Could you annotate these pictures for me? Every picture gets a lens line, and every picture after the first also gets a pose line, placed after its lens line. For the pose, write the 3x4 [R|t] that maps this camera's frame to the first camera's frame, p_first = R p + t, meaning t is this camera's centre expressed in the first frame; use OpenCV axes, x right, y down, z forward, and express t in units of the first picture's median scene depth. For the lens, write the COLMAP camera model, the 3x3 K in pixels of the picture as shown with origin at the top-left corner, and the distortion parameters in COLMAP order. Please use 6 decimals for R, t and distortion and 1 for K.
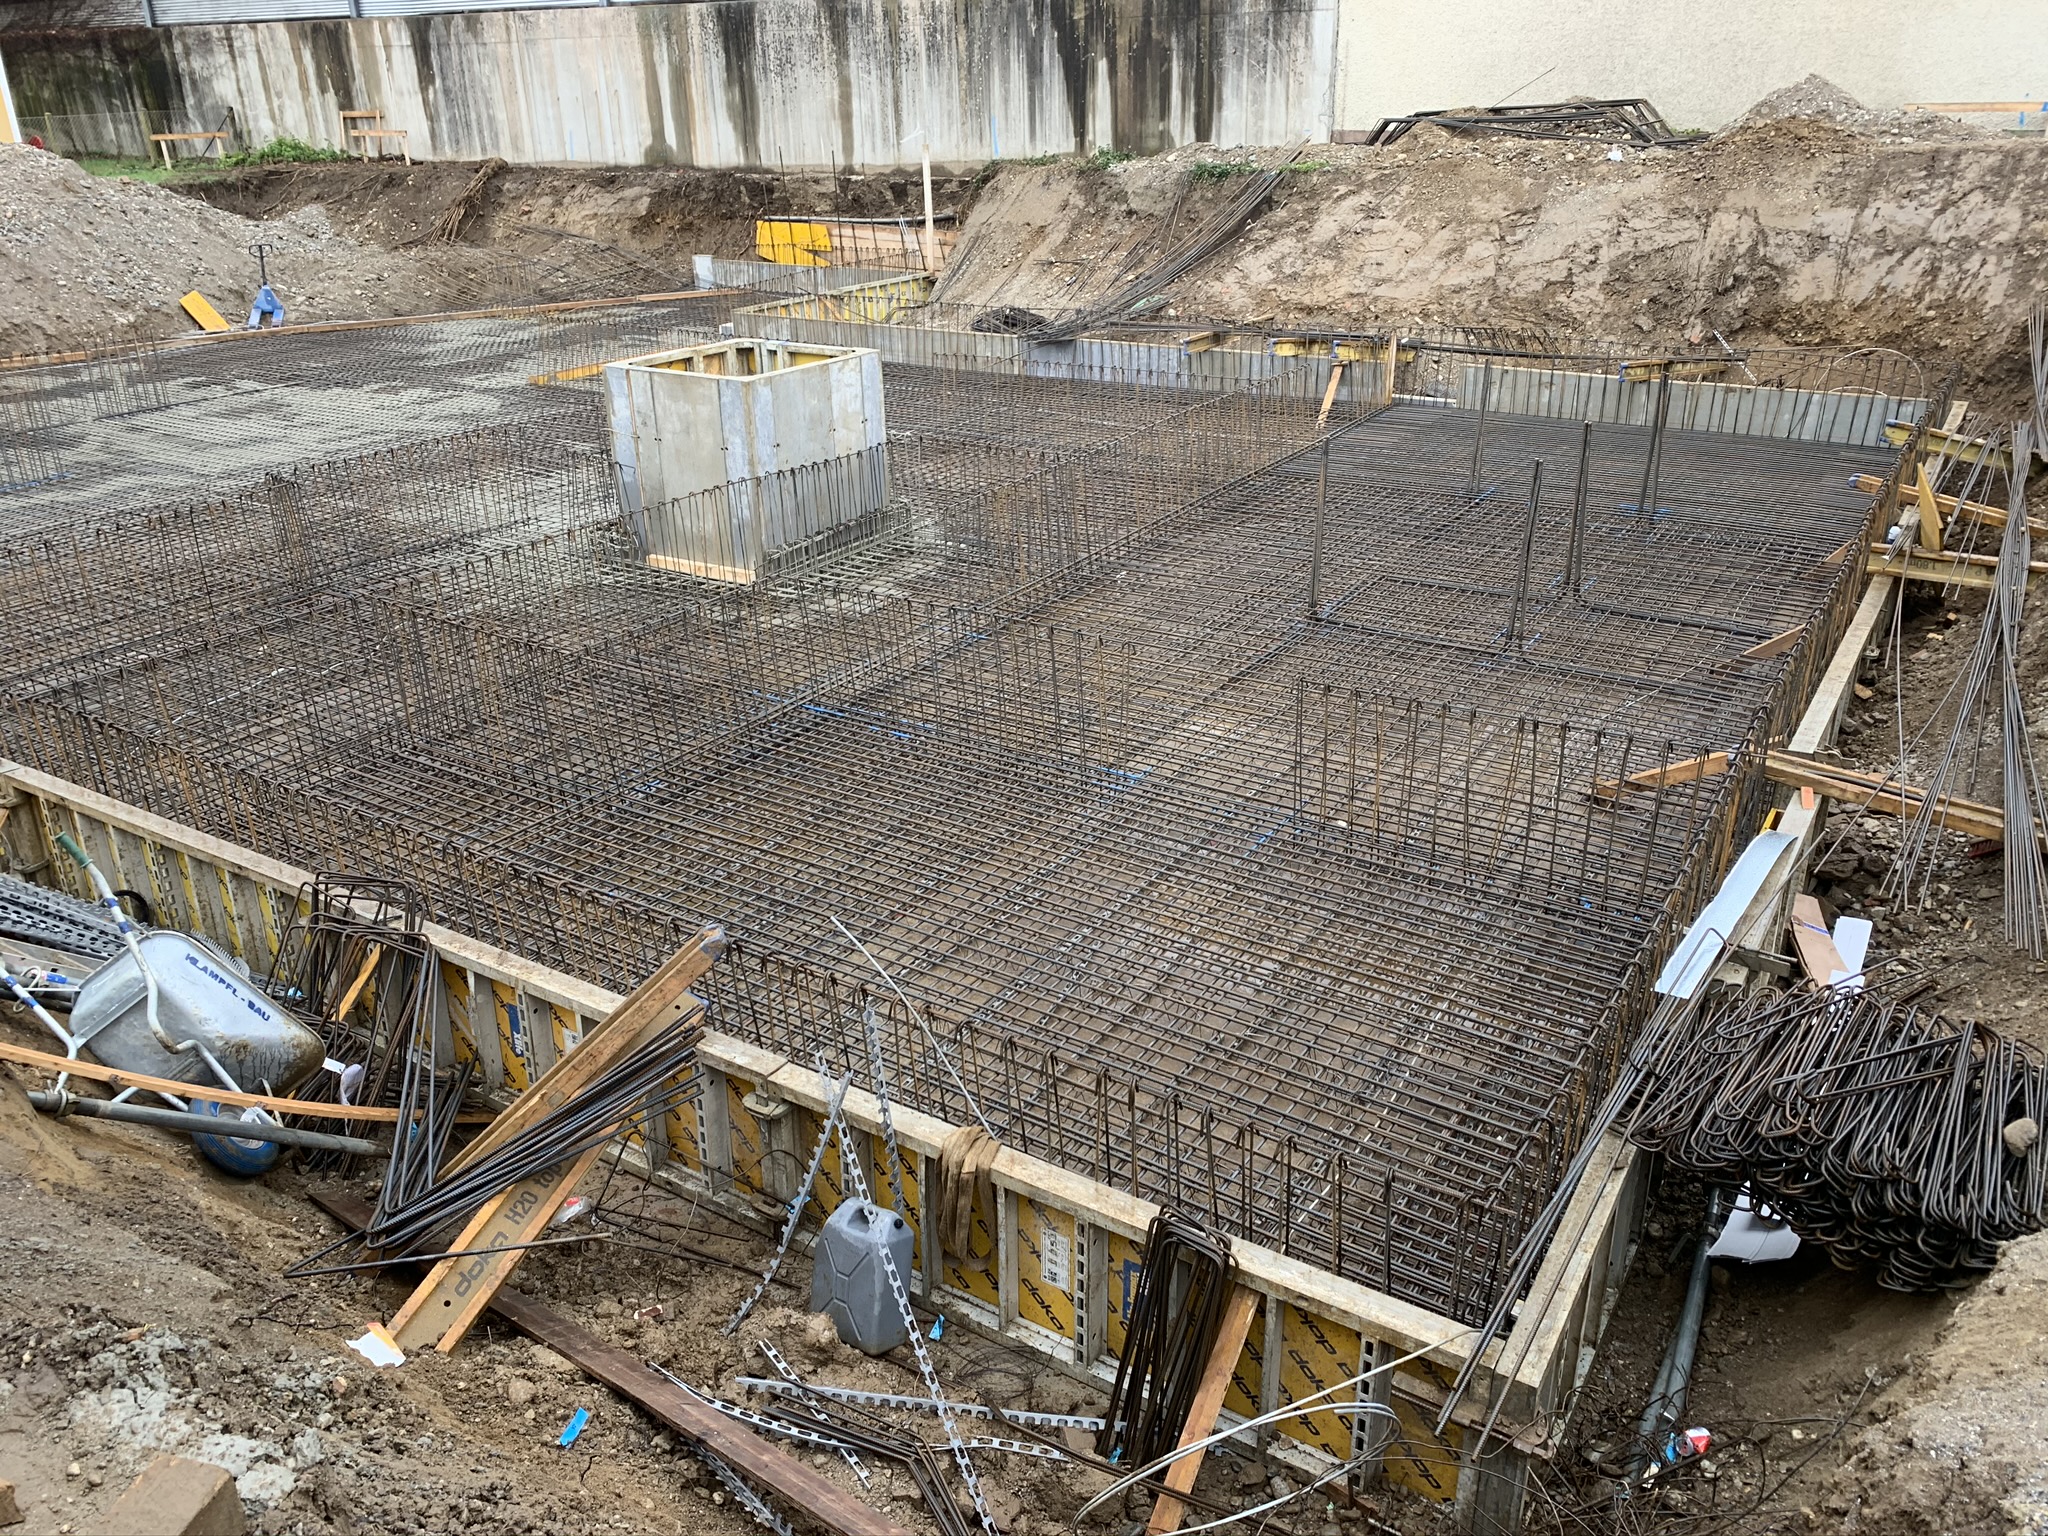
lens RADIAL K [[1551.4, 0, 1018.5], [0, 1551.4, 780.9], [0, 0, 1]] dist [0.024828, -0.027707]
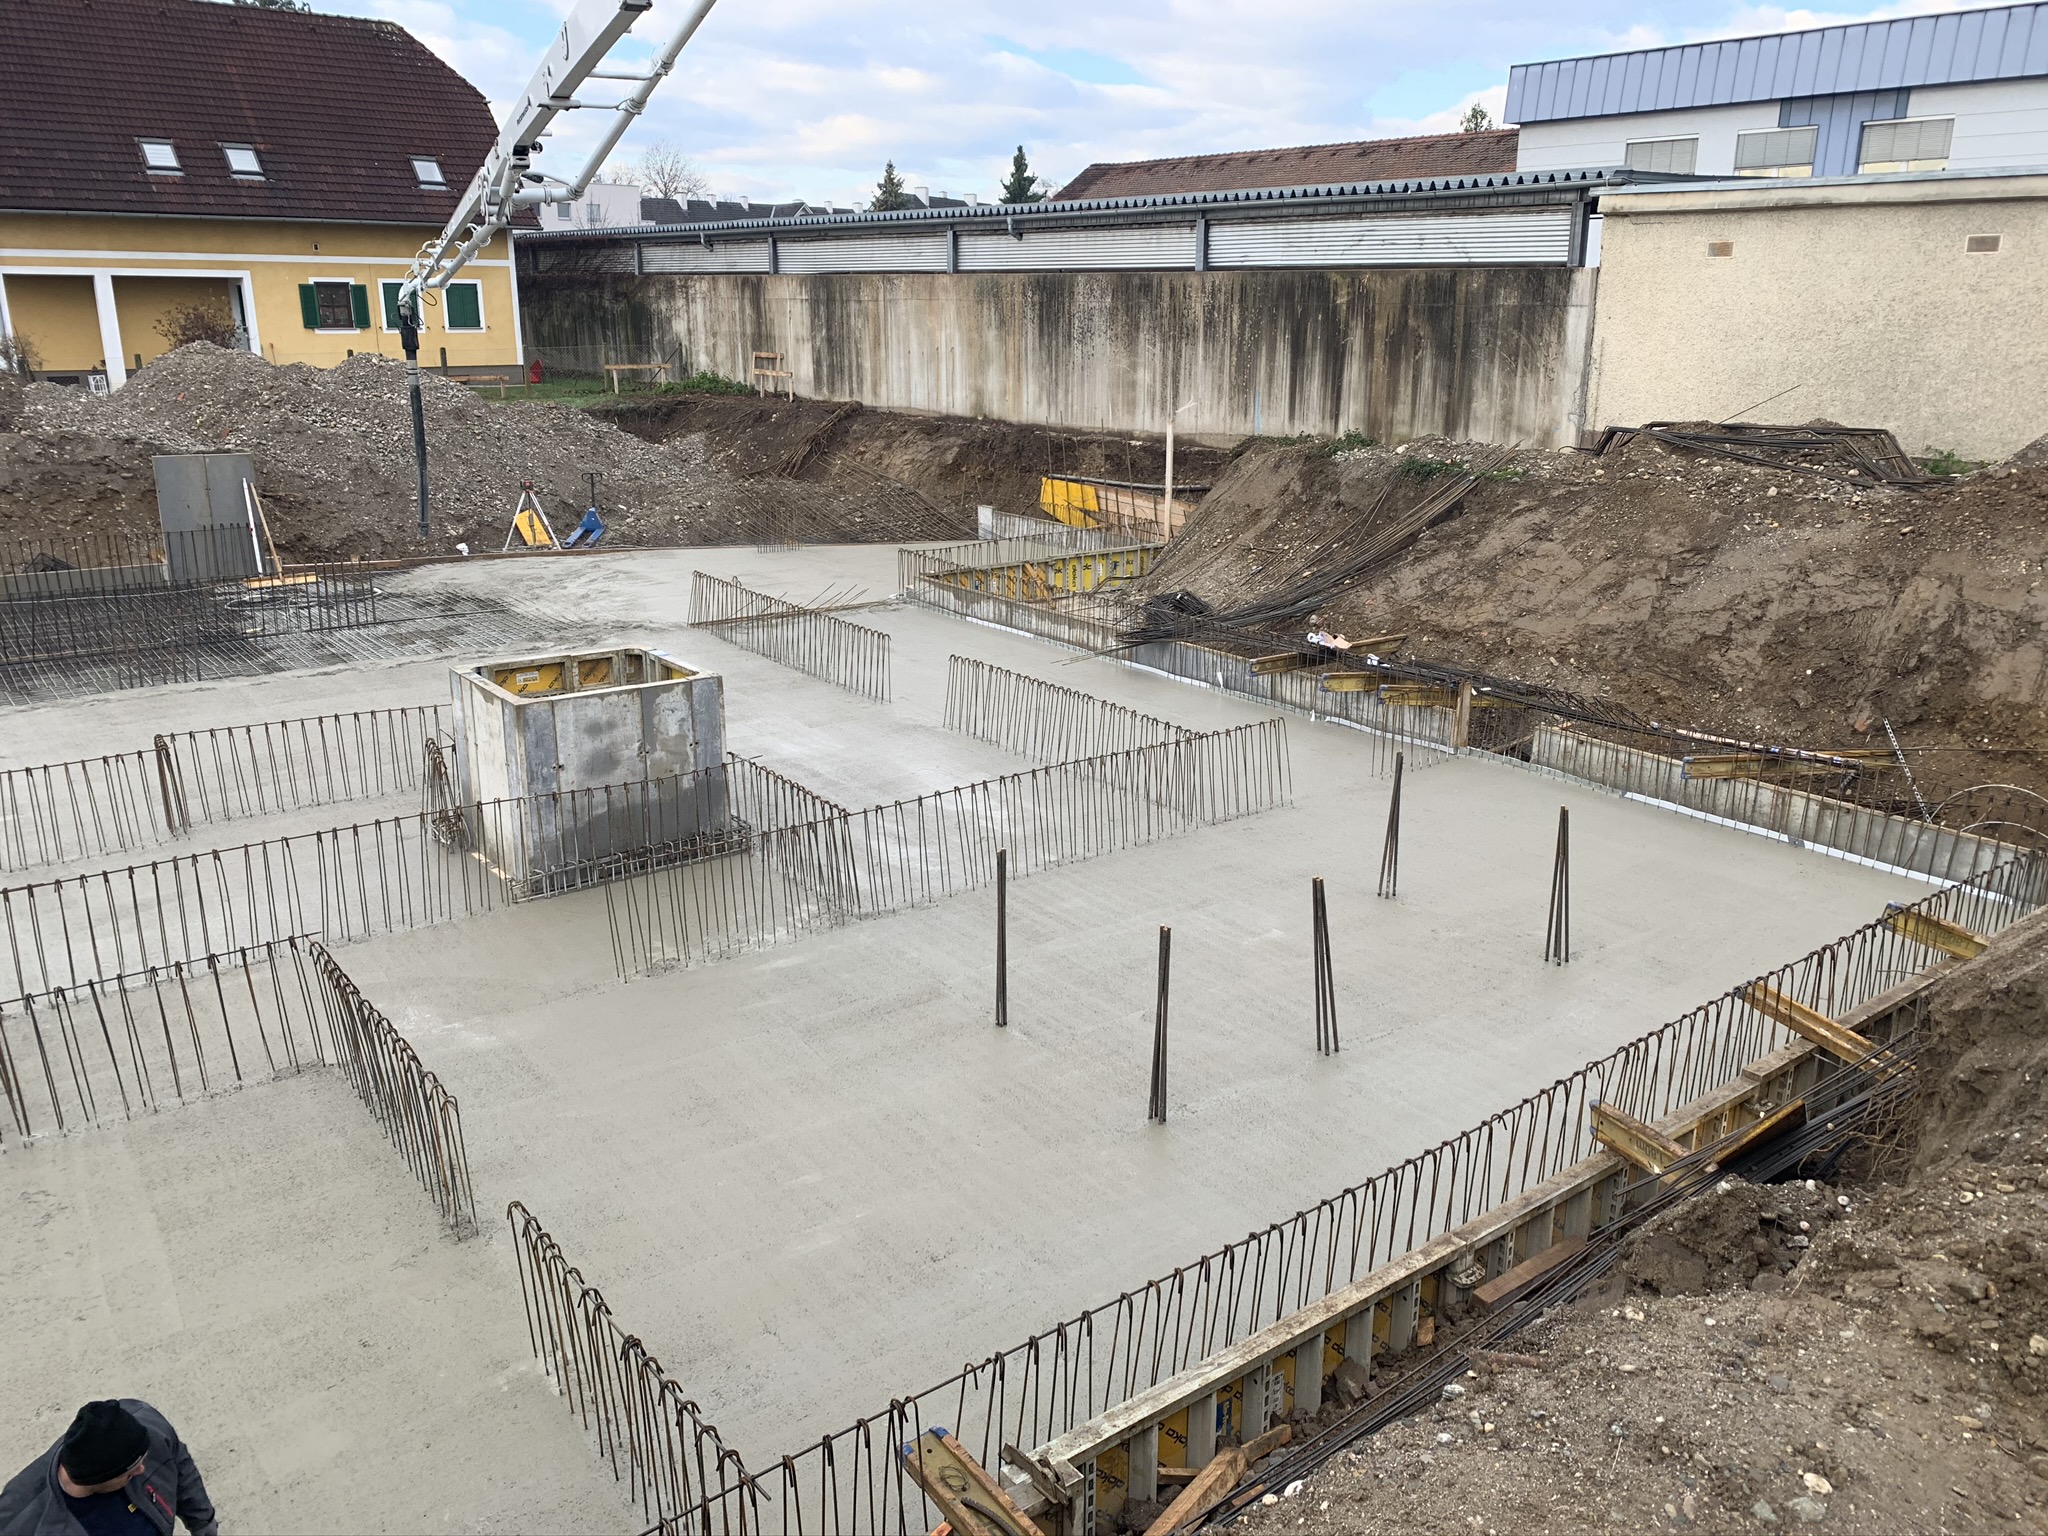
lens RADIAL K [[1551.4, 0, 1037.4], [0, 1551.4, 746.2], [0, 0, 1]] dist [0.024828, -0.027707]
pose [[0.939738, 0.119203, -0.320441, 0.255496], [-0.163647, 0.979739, -0.115459, -0.095280], [0.300186, 0.160941, 0.940206, 0.094799]]
